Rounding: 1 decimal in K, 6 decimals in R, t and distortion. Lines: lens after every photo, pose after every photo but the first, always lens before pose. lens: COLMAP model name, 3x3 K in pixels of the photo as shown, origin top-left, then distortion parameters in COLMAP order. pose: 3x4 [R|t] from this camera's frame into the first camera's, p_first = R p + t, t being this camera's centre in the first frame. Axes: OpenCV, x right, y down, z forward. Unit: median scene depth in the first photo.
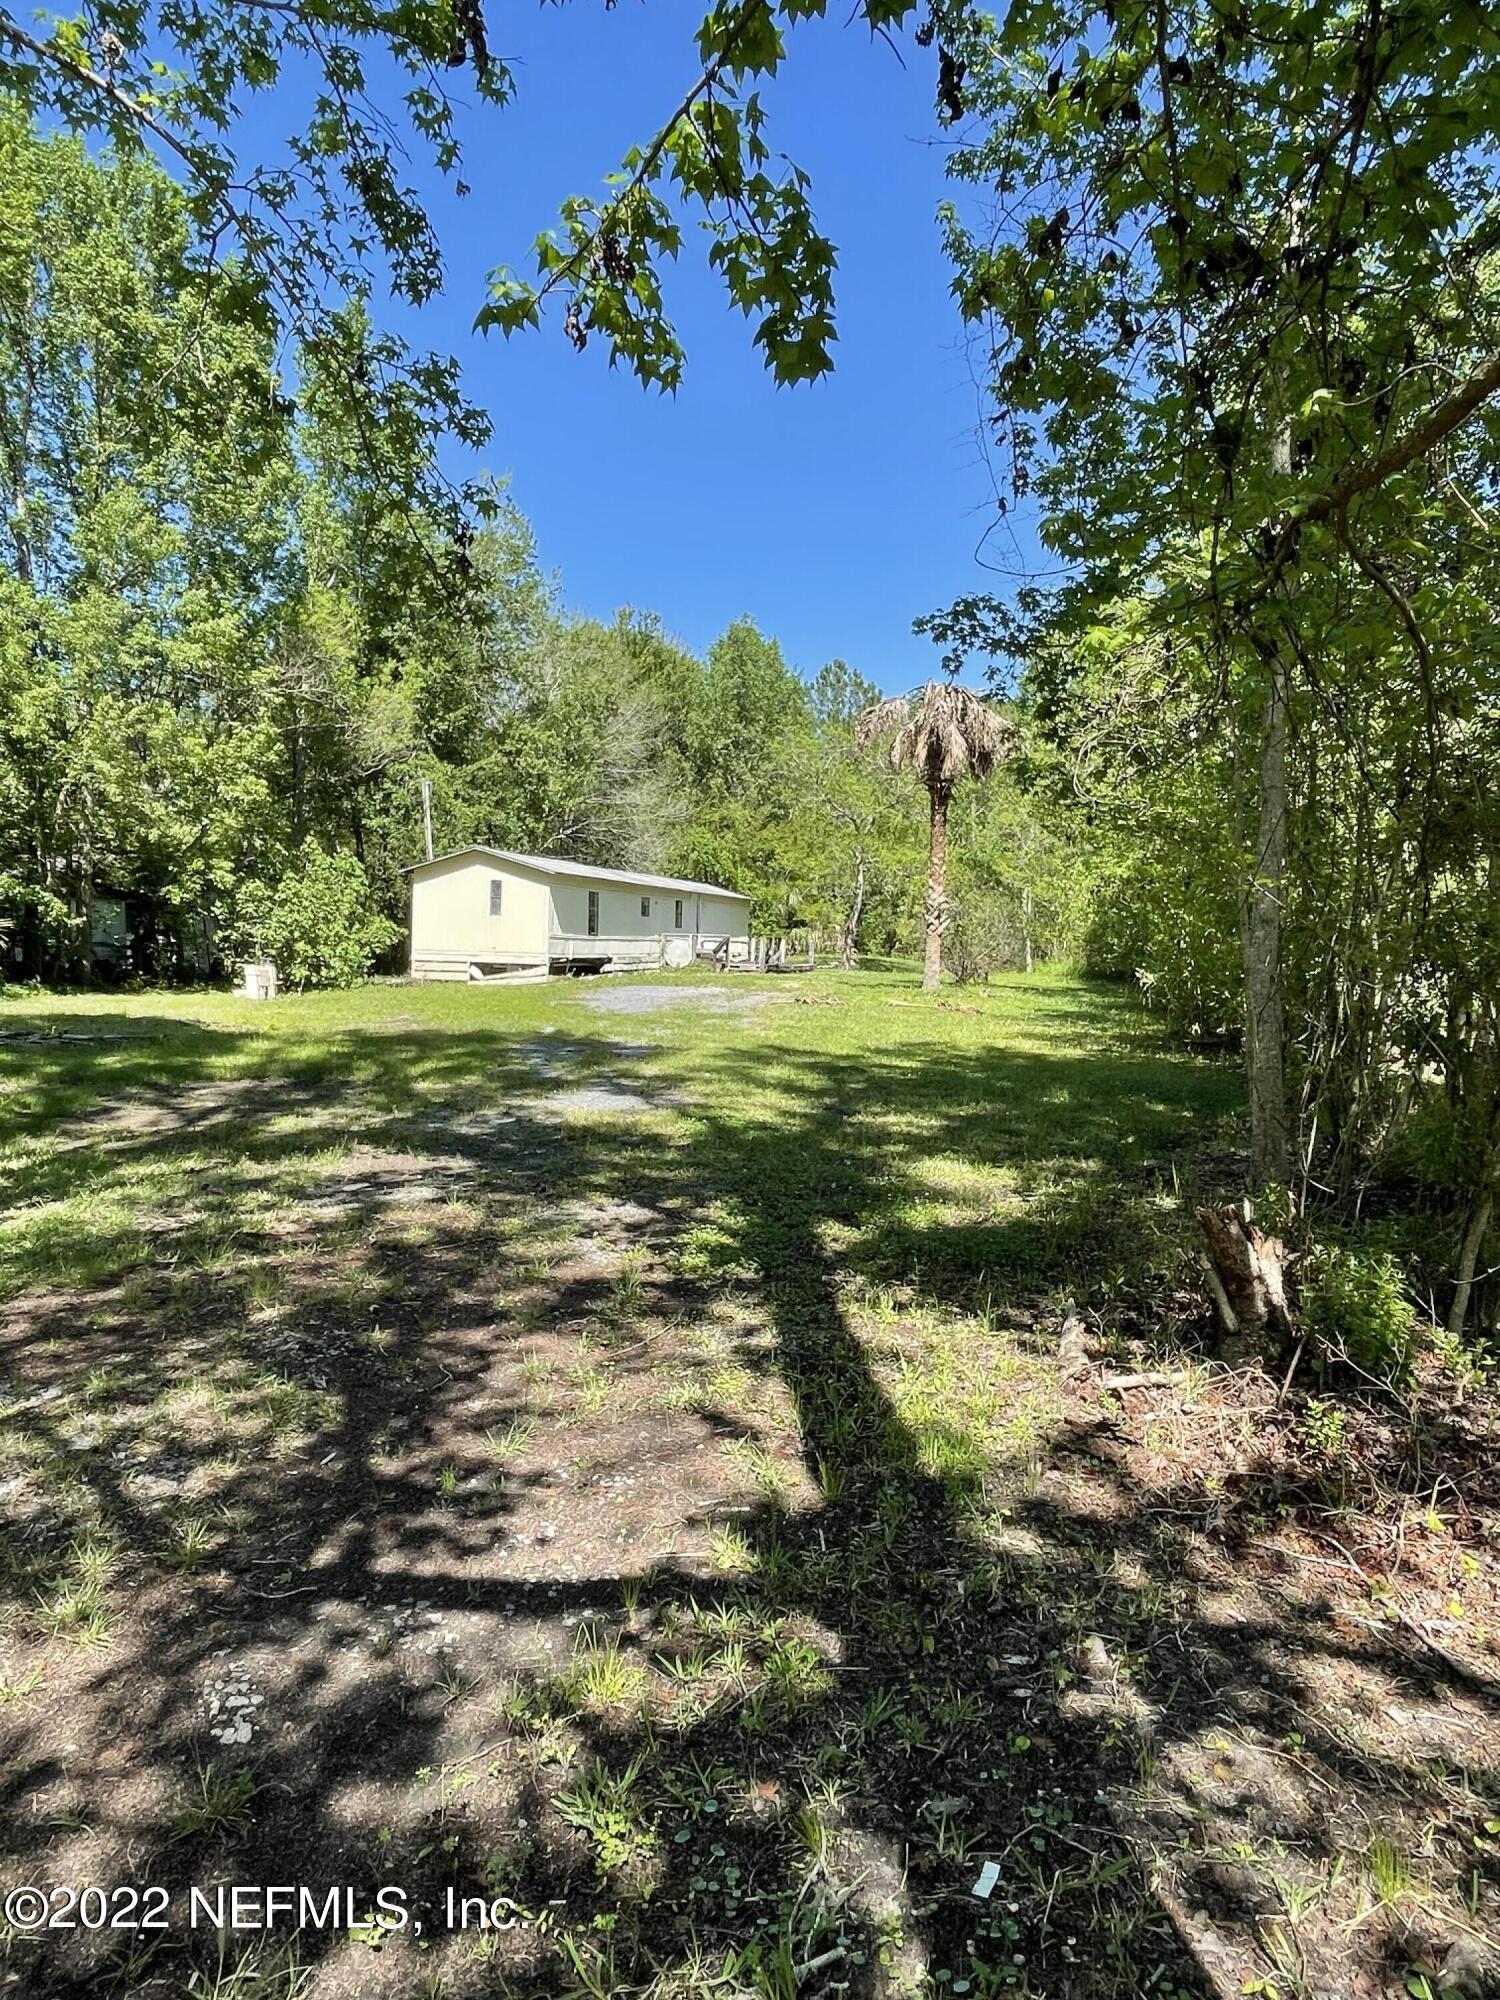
lens RADIAL K [[1225.0, 0, 750.0], [0, 1225.0, 1000.0], [0, 0, 1]] dist [-0.004219, 0.000032]
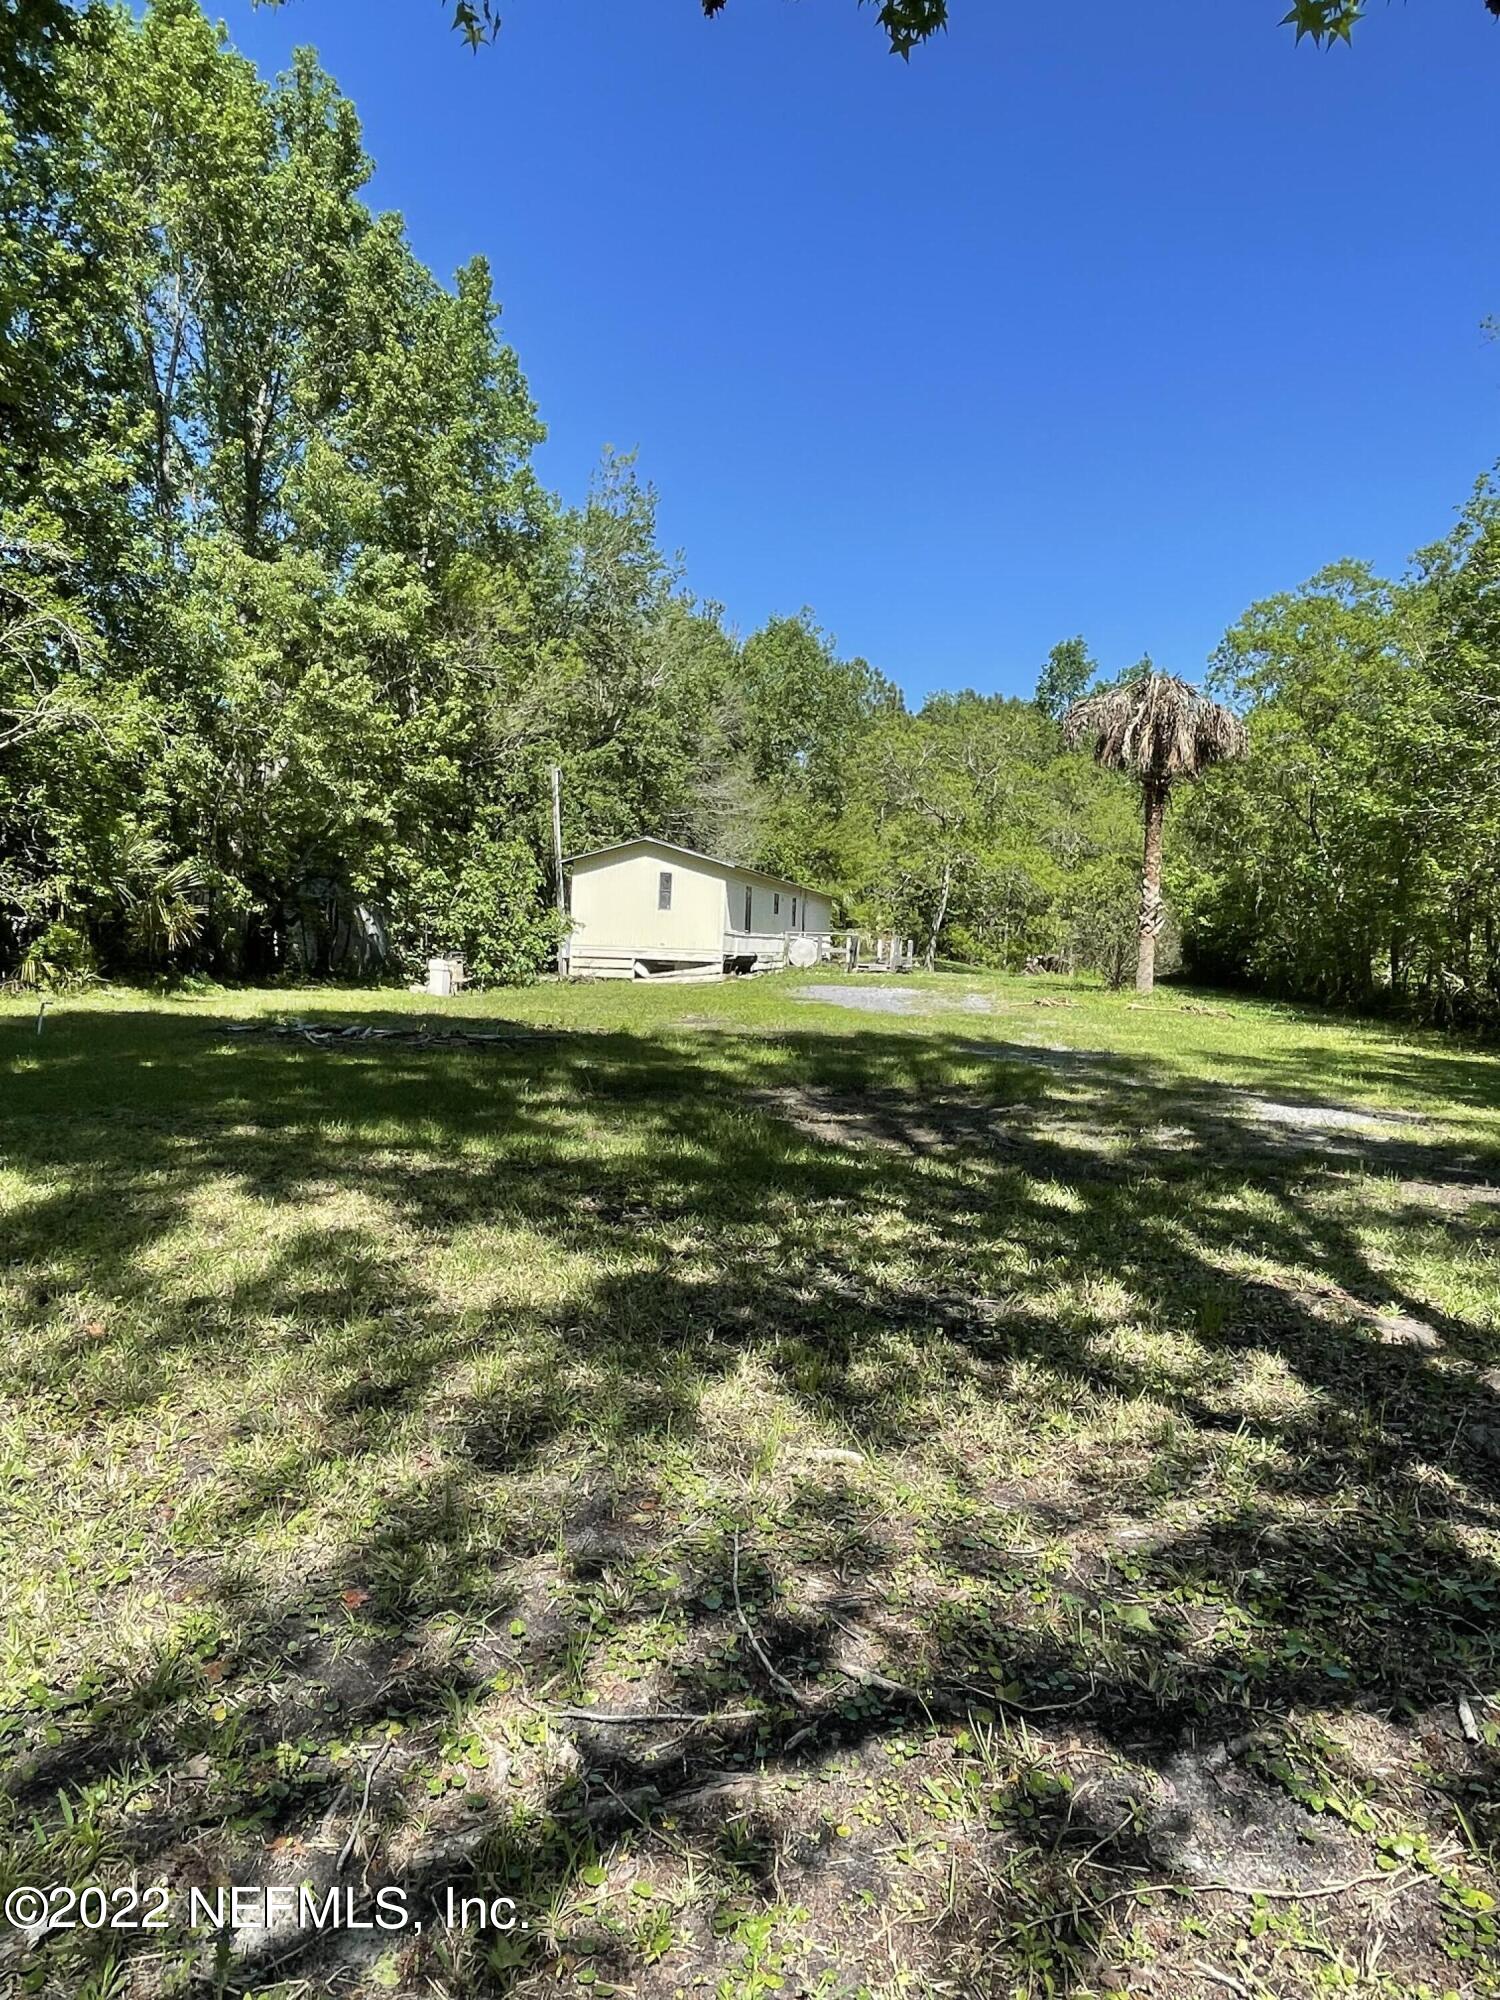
lens RADIAL K [[1225.0, 0, 750.0], [0, 1225.0, 1000.0], [0, 0, 1]] dist [-0.004219, 0.000032]
pose [[0.997434, 0.008988, 0.071028, -0.228008], [-0.008942, 0.999960, -0.000964, 0.001027], [-0.071034, 0.000326, 0.997474, 0.053496]]
